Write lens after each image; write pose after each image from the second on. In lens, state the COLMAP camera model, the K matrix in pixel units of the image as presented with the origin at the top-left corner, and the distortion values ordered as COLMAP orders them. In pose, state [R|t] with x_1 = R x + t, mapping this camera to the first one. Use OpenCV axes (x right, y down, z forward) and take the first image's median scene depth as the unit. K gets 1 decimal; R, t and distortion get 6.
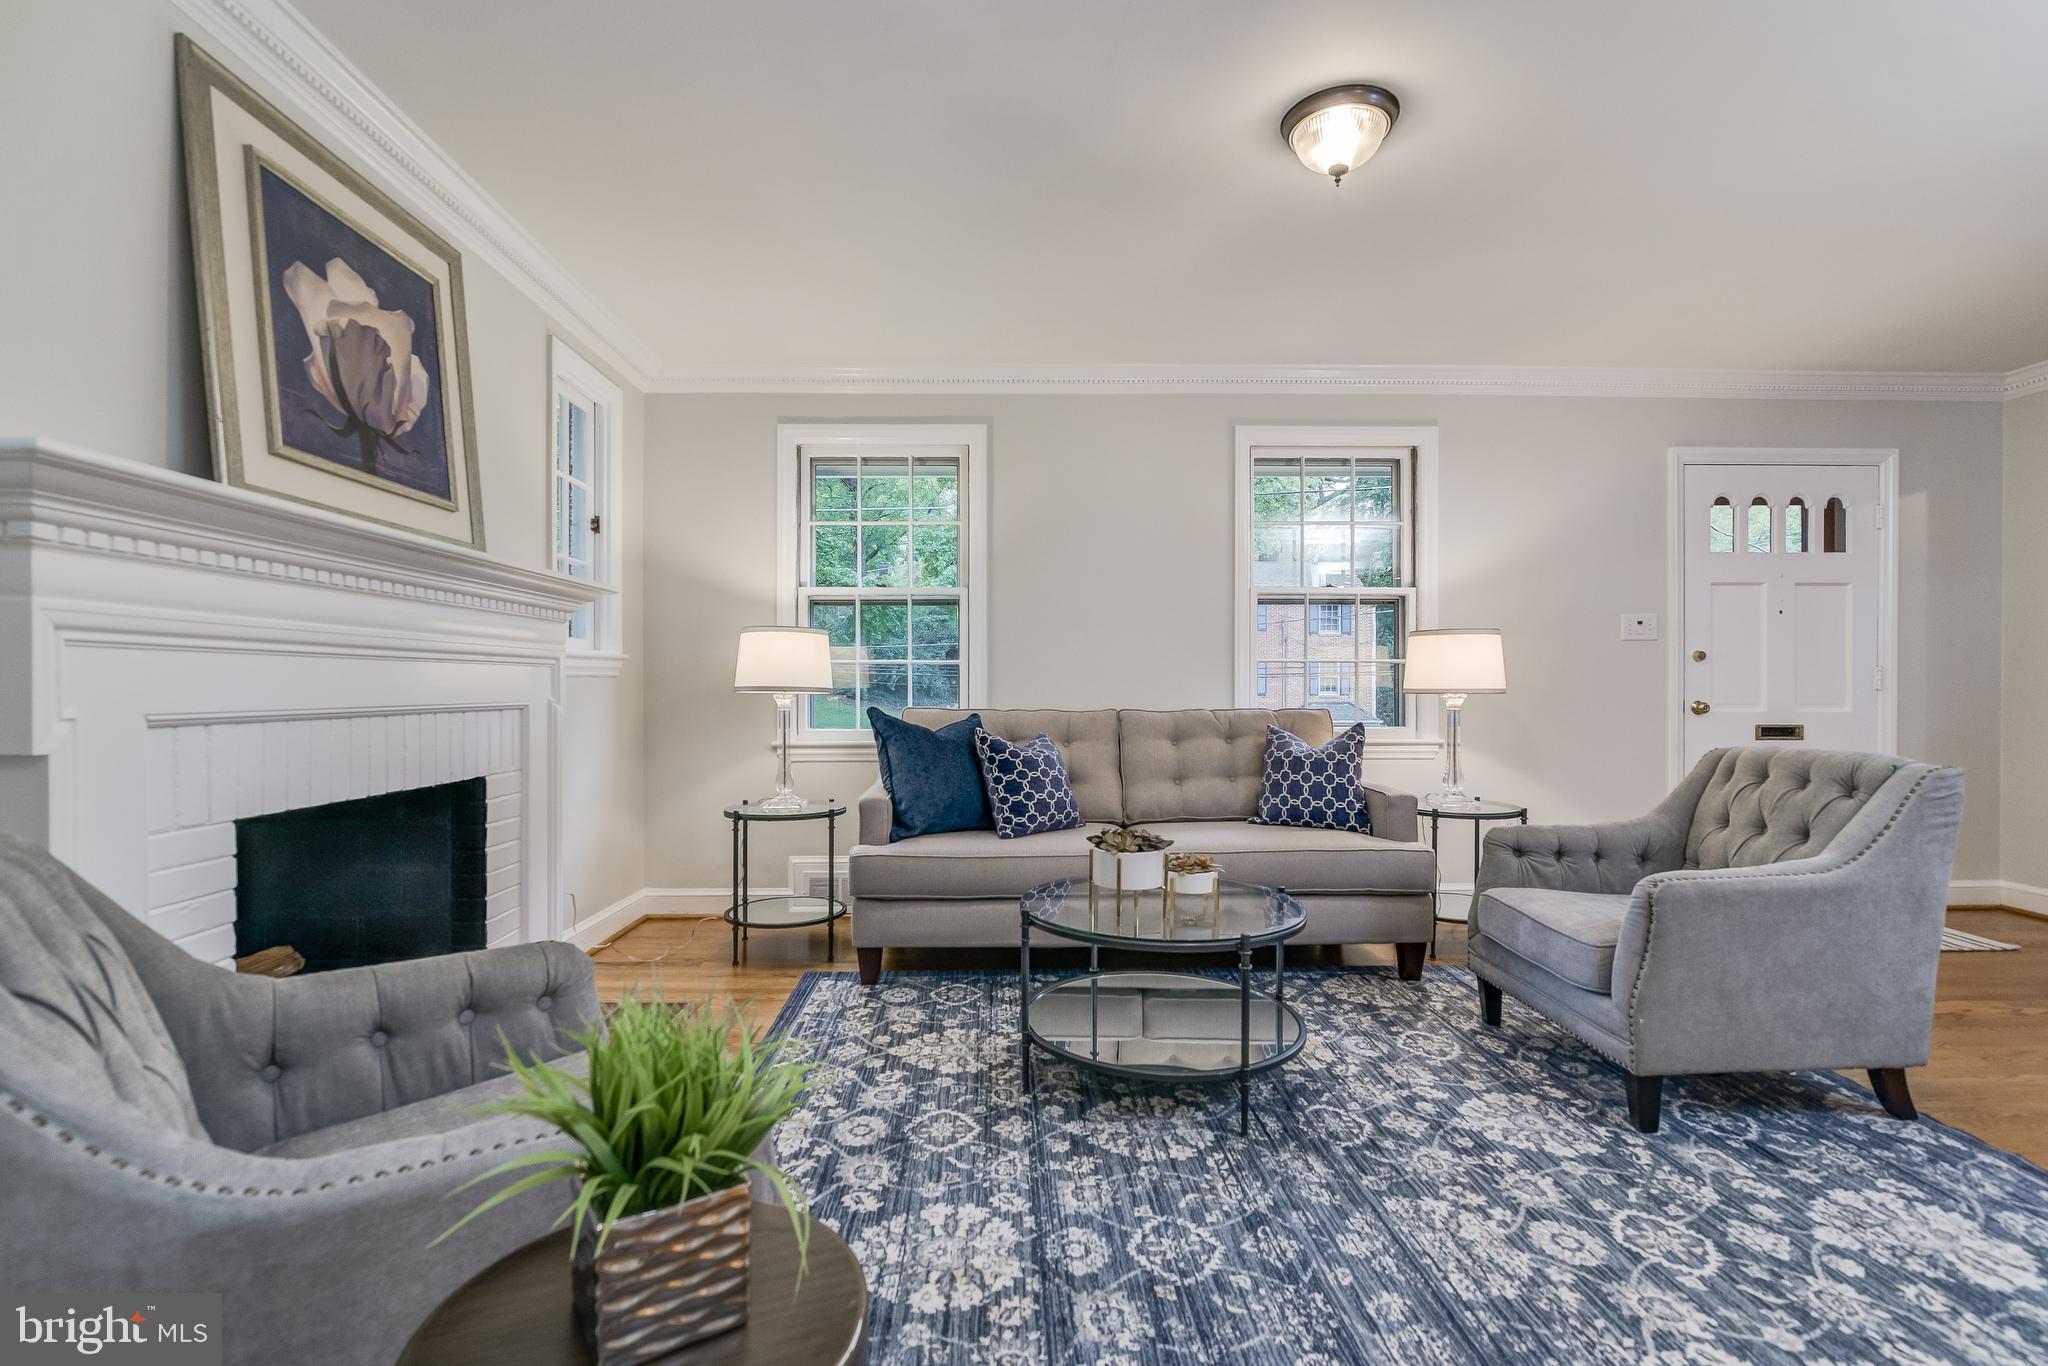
lens RADIAL K [[950.0, 0, 1024.0], [0, 950.0, 683.0], [0, 0, 1]] dist [-0.000408, -0.000242]
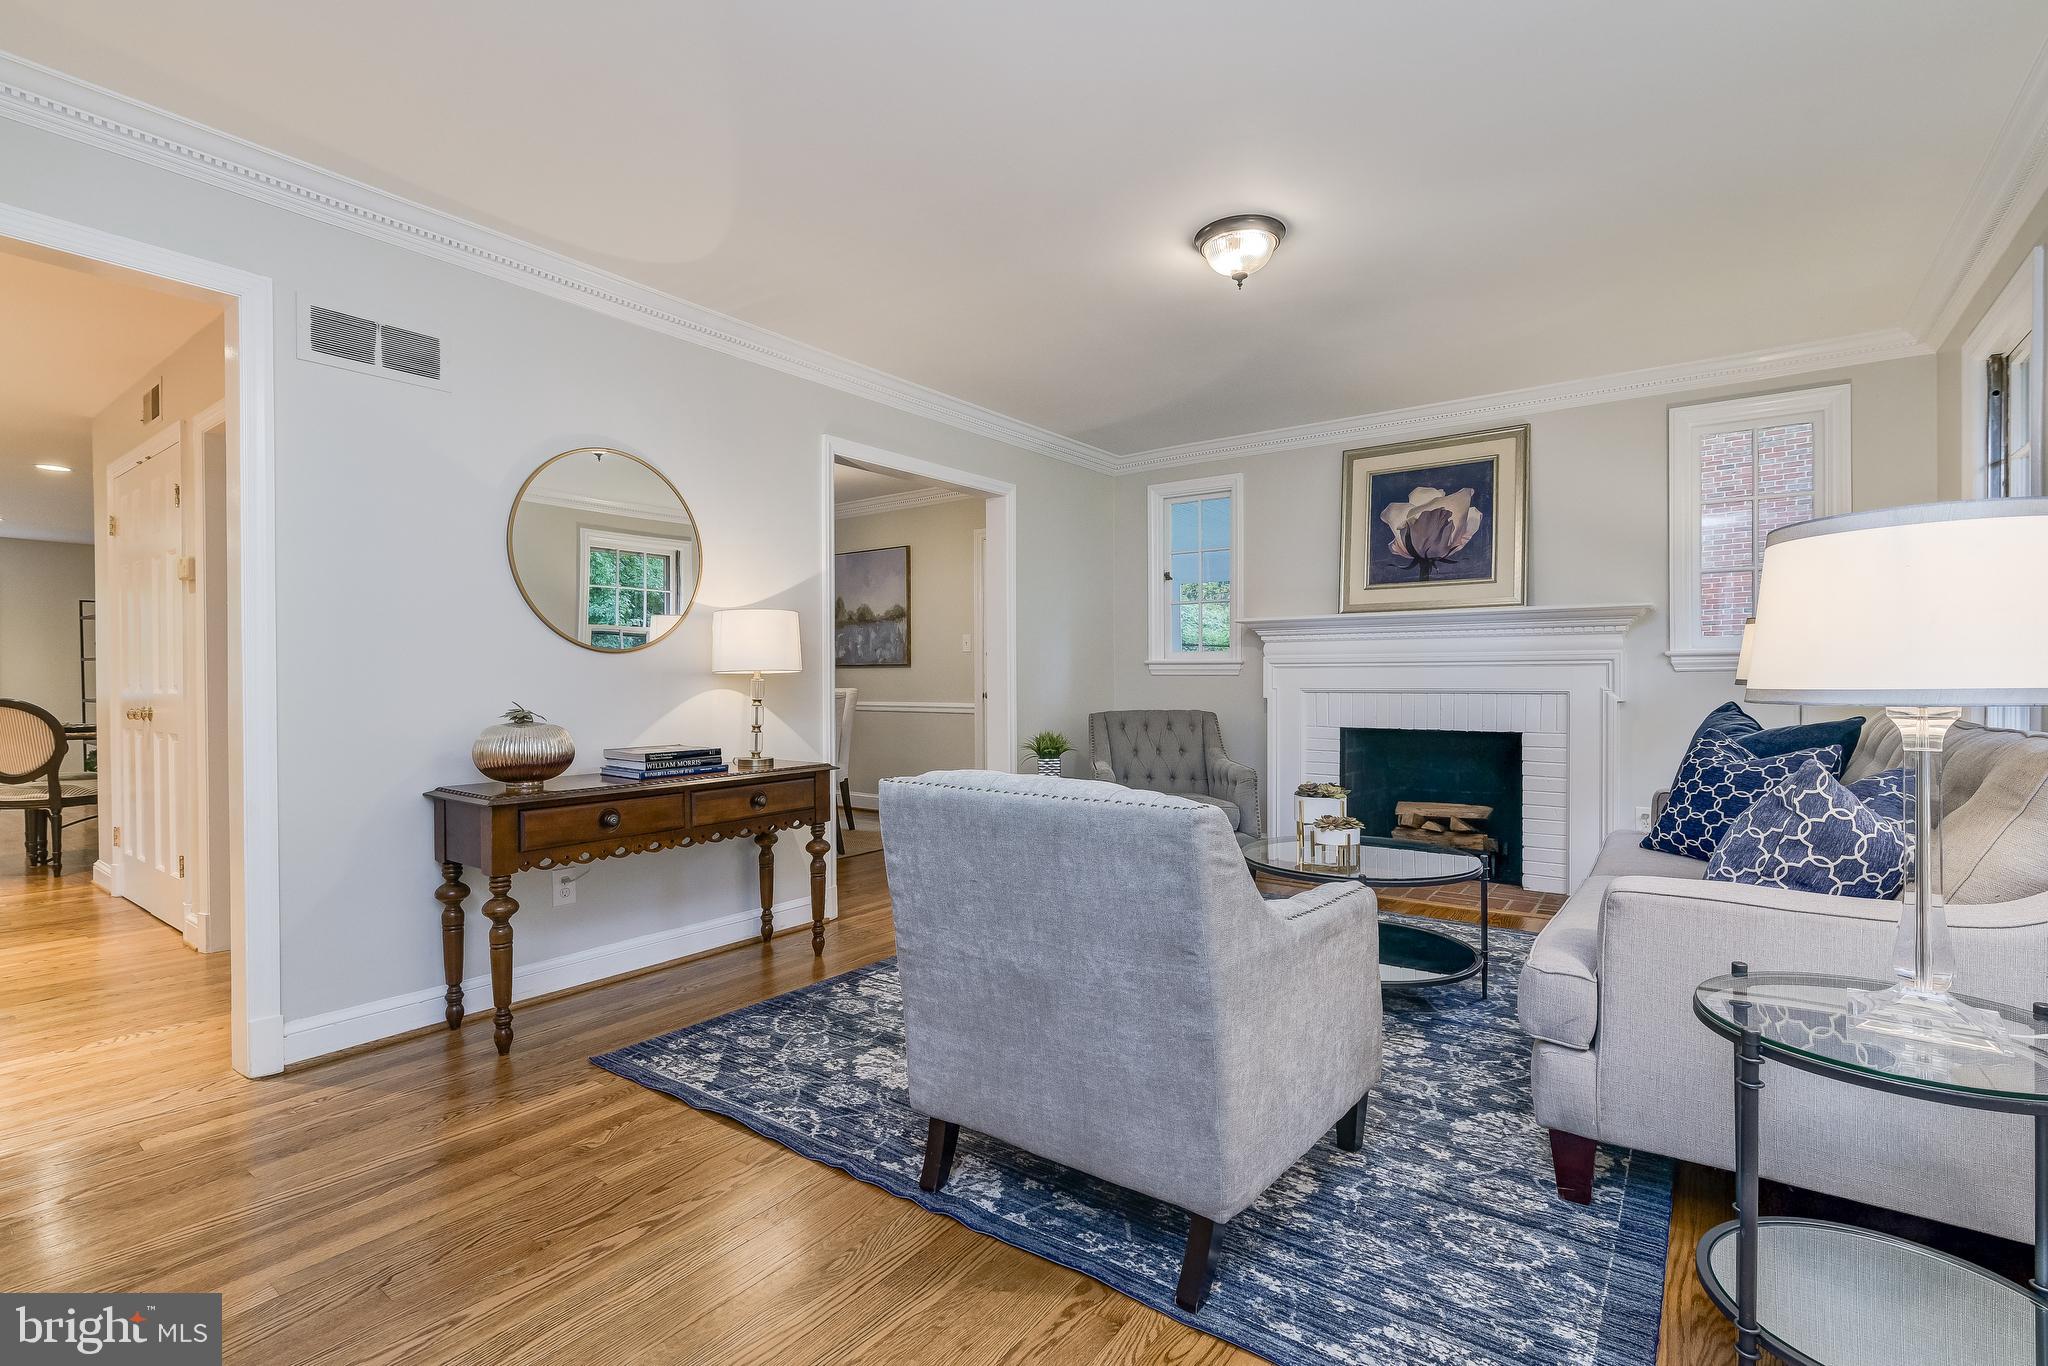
lens RADIAL K [[950.0, 0, 1024.0], [0, 950.0, 683.0], [0, 0, 1]] dist [-0.000408, -0.000242]
pose [[-0.621400, 0.007880, -0.783454, 1.169146], [0.007755, 0.999962, 0.003906, -0.002913], [0.783455, -0.003649, -0.621437, 1.210264]]
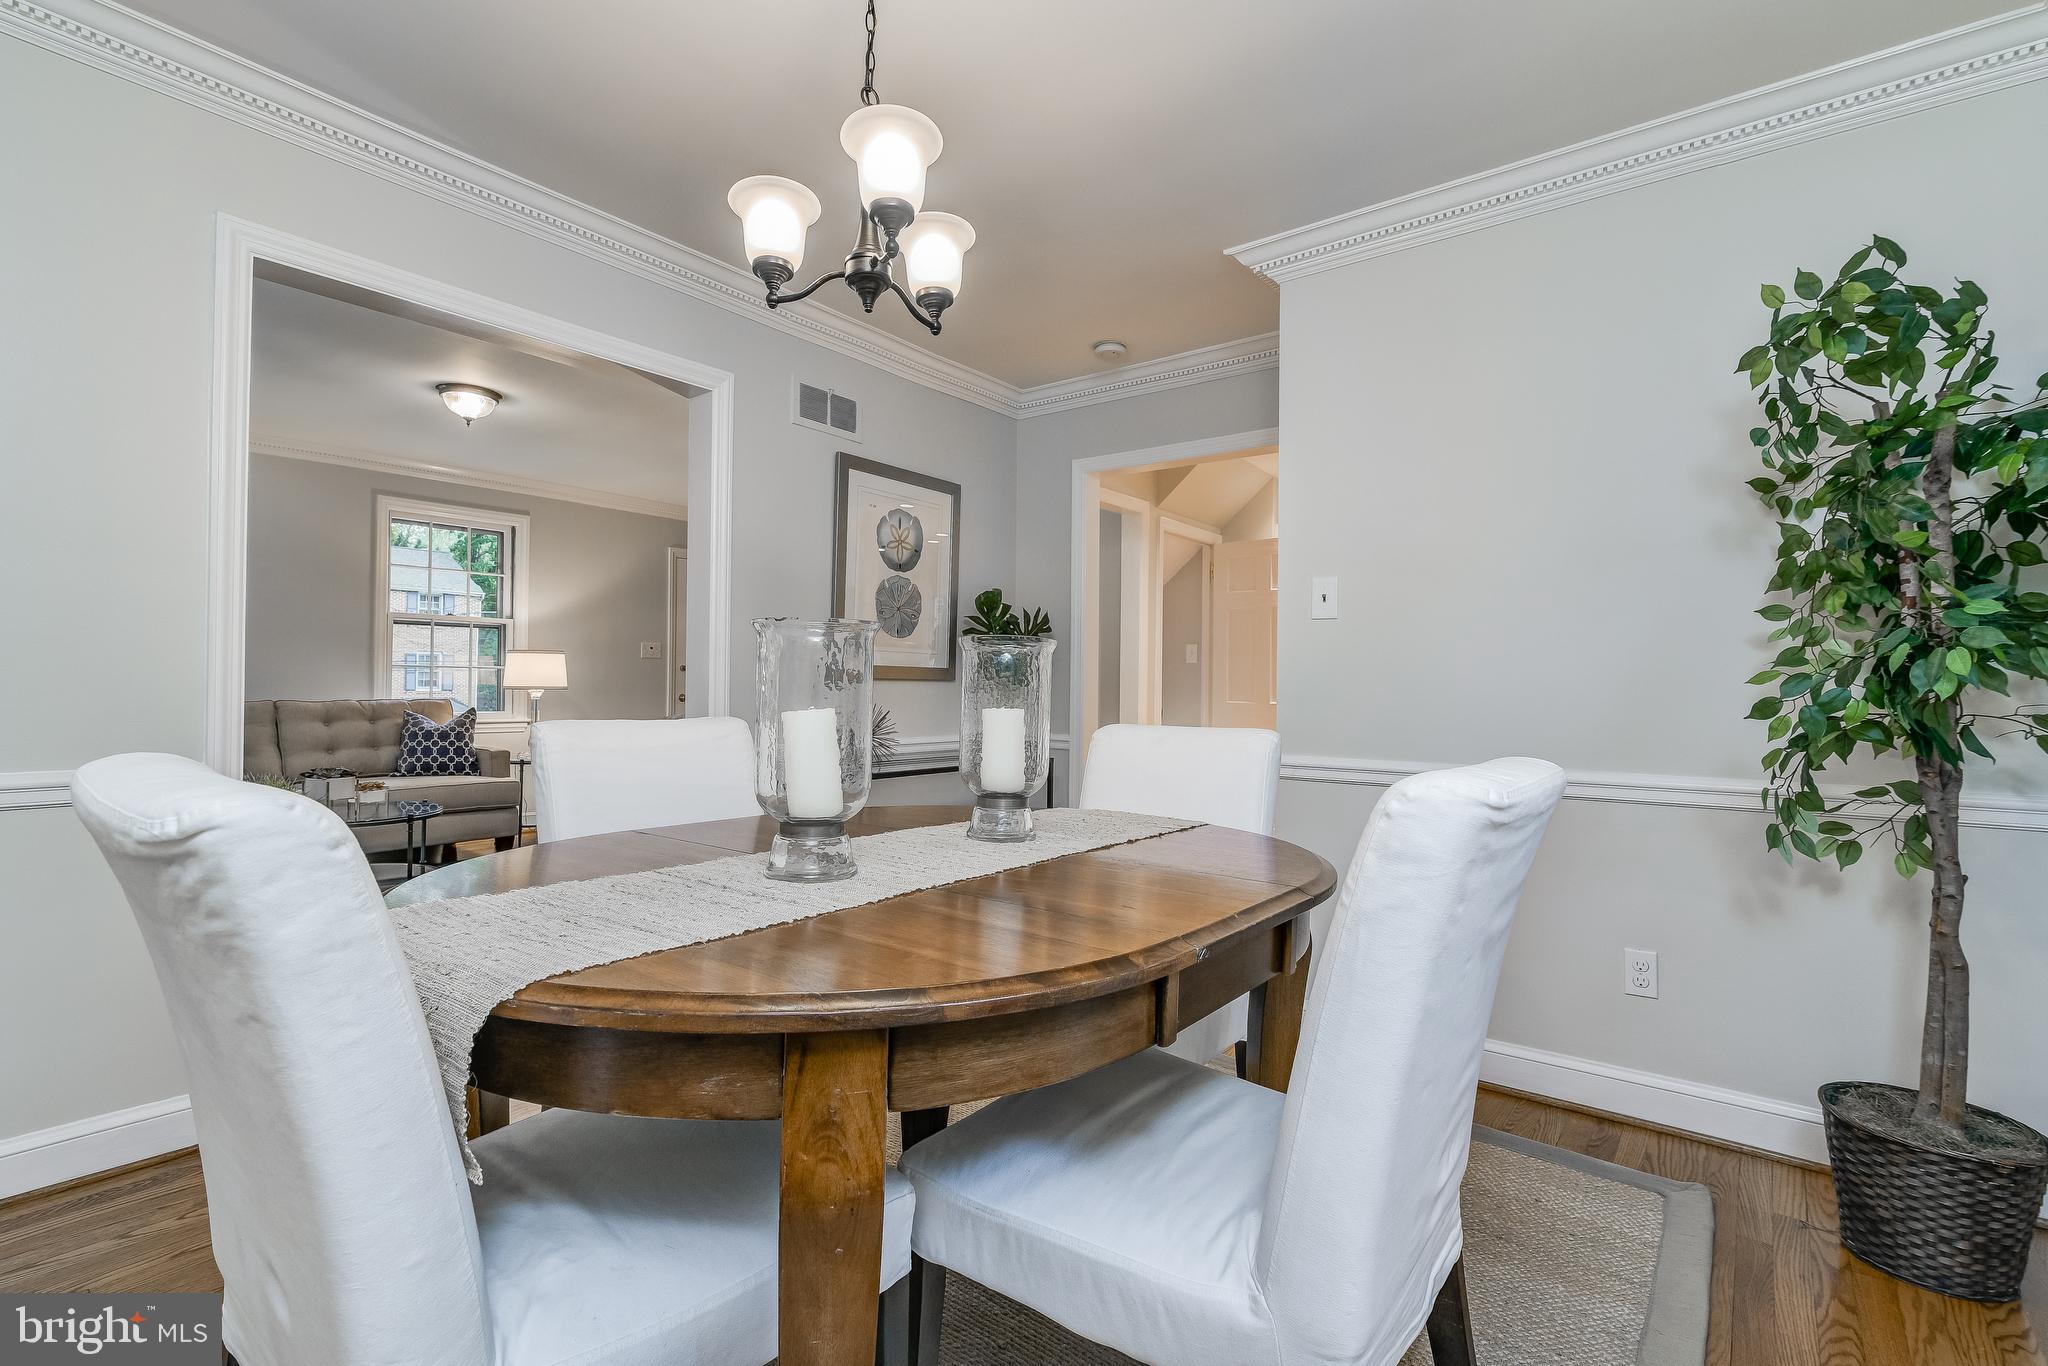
lens RADIAL K [[929.1, 0, 1024.0], [0, 929.1, 683.0], [0, 0, 1]] dist [-0.002495, -0.000114]
pose [[0.633326, 0.008033, 0.773844, -0.271098], [-0.017011, 0.999849, 0.003544, -0.021514], [-0.773698, -0.015408, 0.633367, -0.713273]]
